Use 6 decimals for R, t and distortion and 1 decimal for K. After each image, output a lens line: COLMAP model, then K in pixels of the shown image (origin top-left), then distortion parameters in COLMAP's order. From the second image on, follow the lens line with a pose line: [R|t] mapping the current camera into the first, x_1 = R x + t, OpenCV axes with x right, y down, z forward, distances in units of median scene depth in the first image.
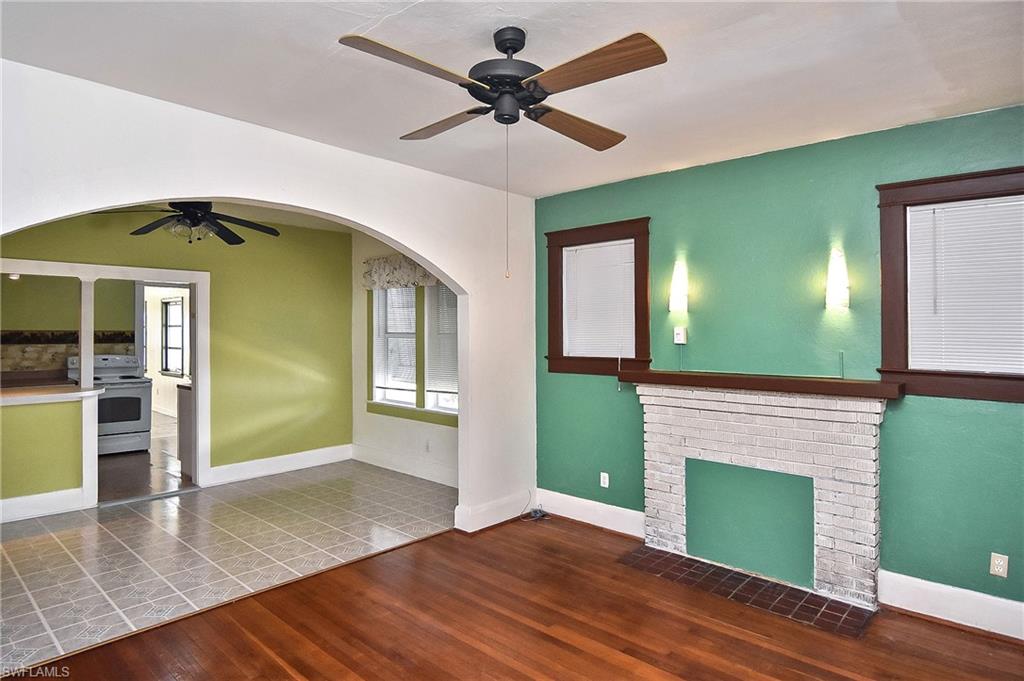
lens RADIAL K [[577.0, 0, 494.6], [0, 577.0, 332.8], [0, 0, 1]] dist [0.003180, -0.003793]
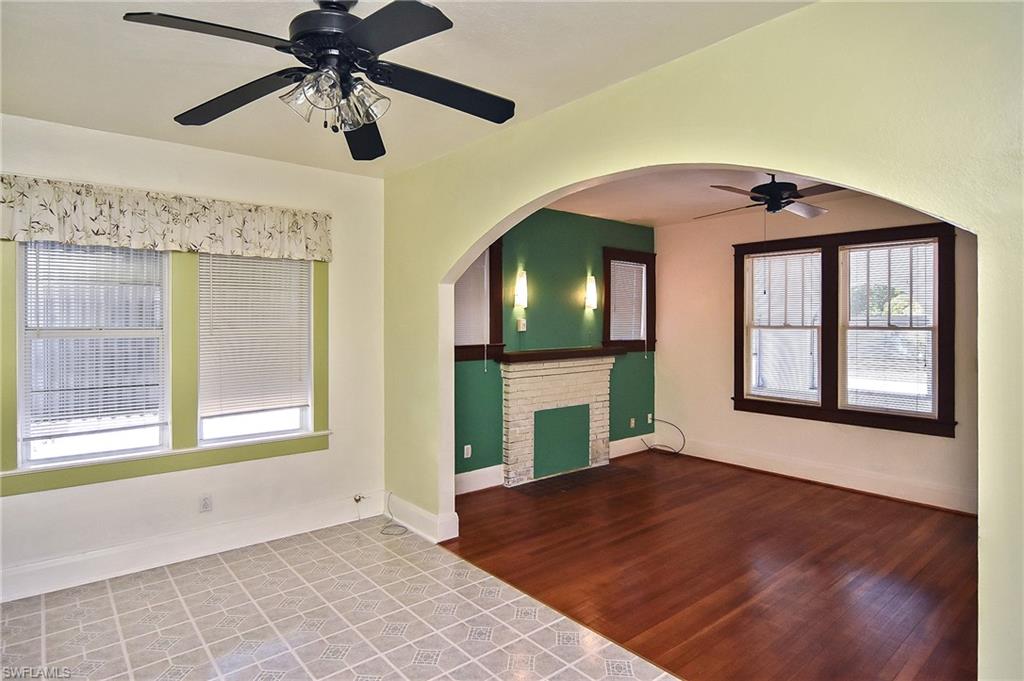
lens RADIAL K [[577.0, 0, 496.6], [0, 577.0, 327.1], [0, 0, 1]] dist [0.003180, -0.003793]
pose [[0.130272, -0.014443, 0.991373, -1.039750], [0.004272, 0.999893, 0.014006, -0.010390], [-0.991469, 0.002410, 0.130320, 0.874318]]
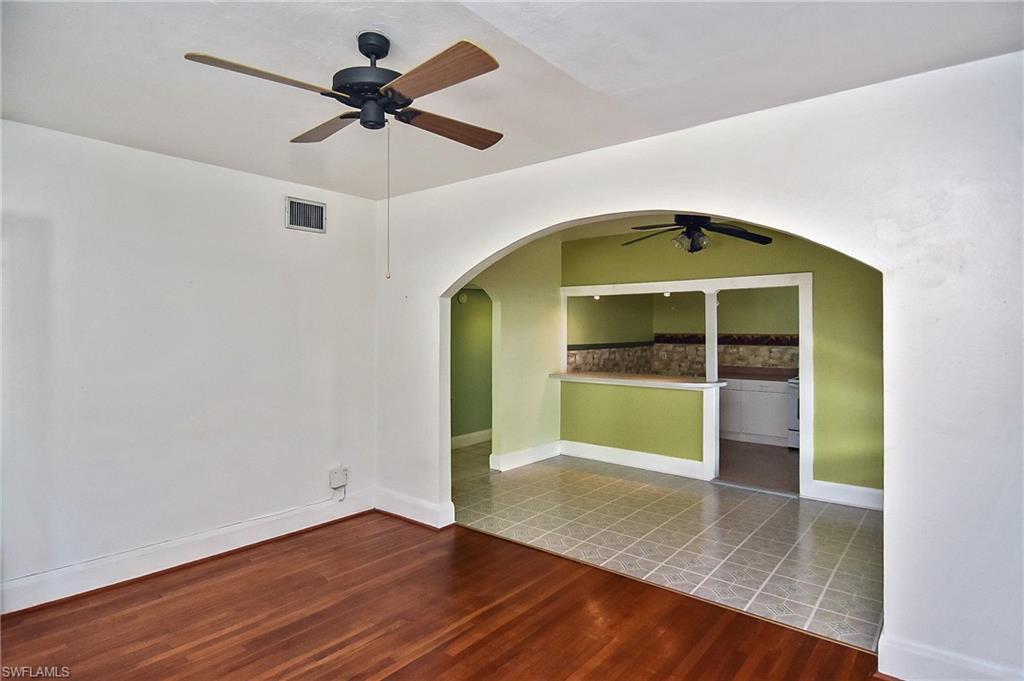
lens RADIAL K [[577.0, 0, 505.4], [0, 577.0, 316.4], [0, 0, 1]] dist [0.003180, -0.003793]
pose [[0.061977, -0.032151, -0.997560, 0.580433], [-0.006938, 0.999443, -0.032643, 0.003215], [0.998053, 0.008944, 0.061719, 0.615773]]
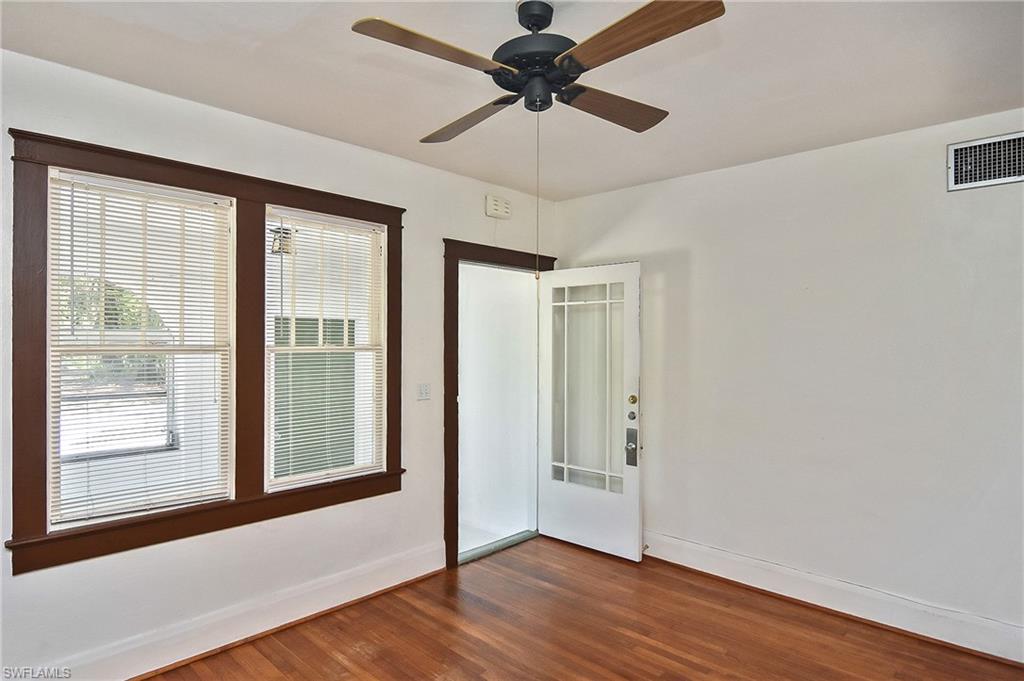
lens RADIAL K [[577.0, 0, 508.3], [0, 577.0, 348.5], [0, 0, 1]] dist [0.003180, -0.003793]
pose [[-0.999832, -0.011634, 0.014173, 0.040472], [-0.011389, 0.999787, 0.017211, -0.004345], [-0.014370, 0.017046, -0.999751, 1.002396]]
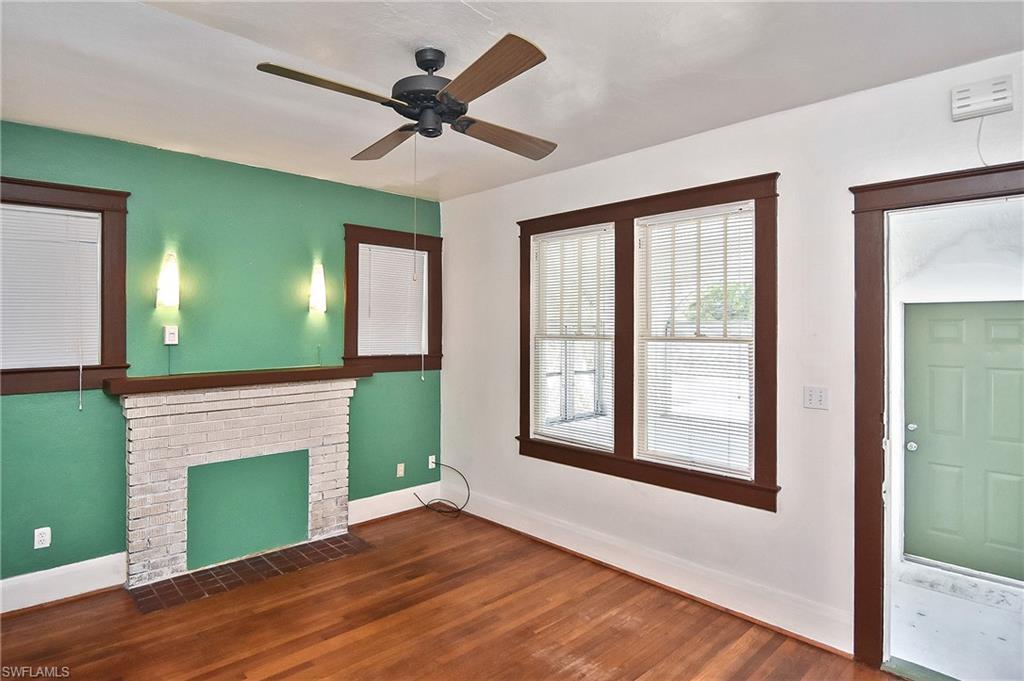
lens RADIAL K [[577.0, 0, 506.7], [0, 577.0, 330.9], [0, 0, 1]] dist [0.003180, -0.003793]
pose [[0.067816, -0.006053, 0.997679, -0.536022], [0.003587, 0.999977, 0.005823, -0.004998], [-0.997691, 0.003184, 0.067836, 0.410696]]
